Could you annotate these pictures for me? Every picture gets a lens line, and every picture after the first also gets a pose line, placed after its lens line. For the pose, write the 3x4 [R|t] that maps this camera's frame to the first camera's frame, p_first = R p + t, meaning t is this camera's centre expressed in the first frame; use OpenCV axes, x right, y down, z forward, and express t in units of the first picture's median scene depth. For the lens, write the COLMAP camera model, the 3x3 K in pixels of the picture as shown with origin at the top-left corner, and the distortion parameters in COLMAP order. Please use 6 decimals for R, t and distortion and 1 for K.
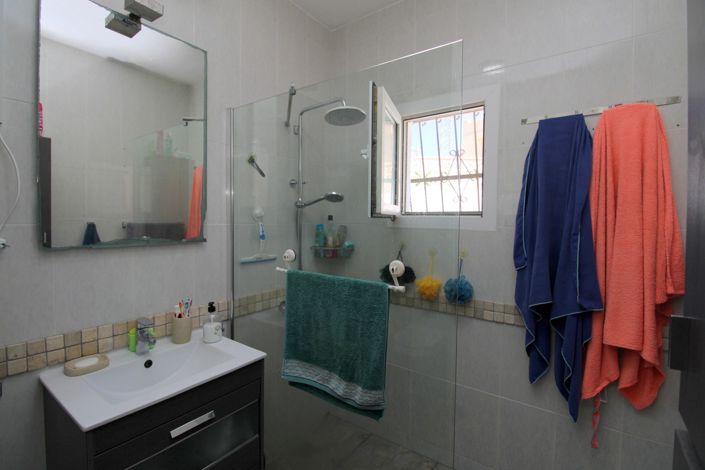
lens RADIAL K [[328.3, 0, 352.6], [0, 328.3, 225.8], [0, 0, 1]] dist [-0.000842, -0.012323]
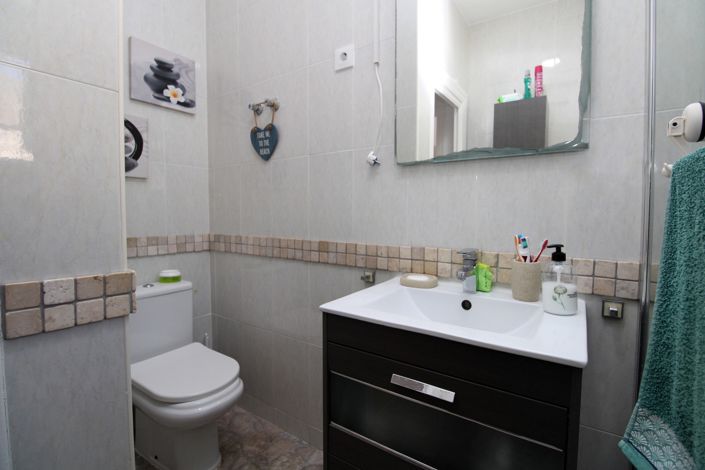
lens RADIAL K [[328.3, 0, 352.6], [0, 328.3, 225.8], [0, 0, 1]] dist [-0.000842, -0.012323]
pose [[0.019219, 0.028364, -0.999413, 0.140910], [-0.022361, 0.999360, 0.027933, 0.205442], [0.999565, 0.021811, 0.019841, 0.670424]]
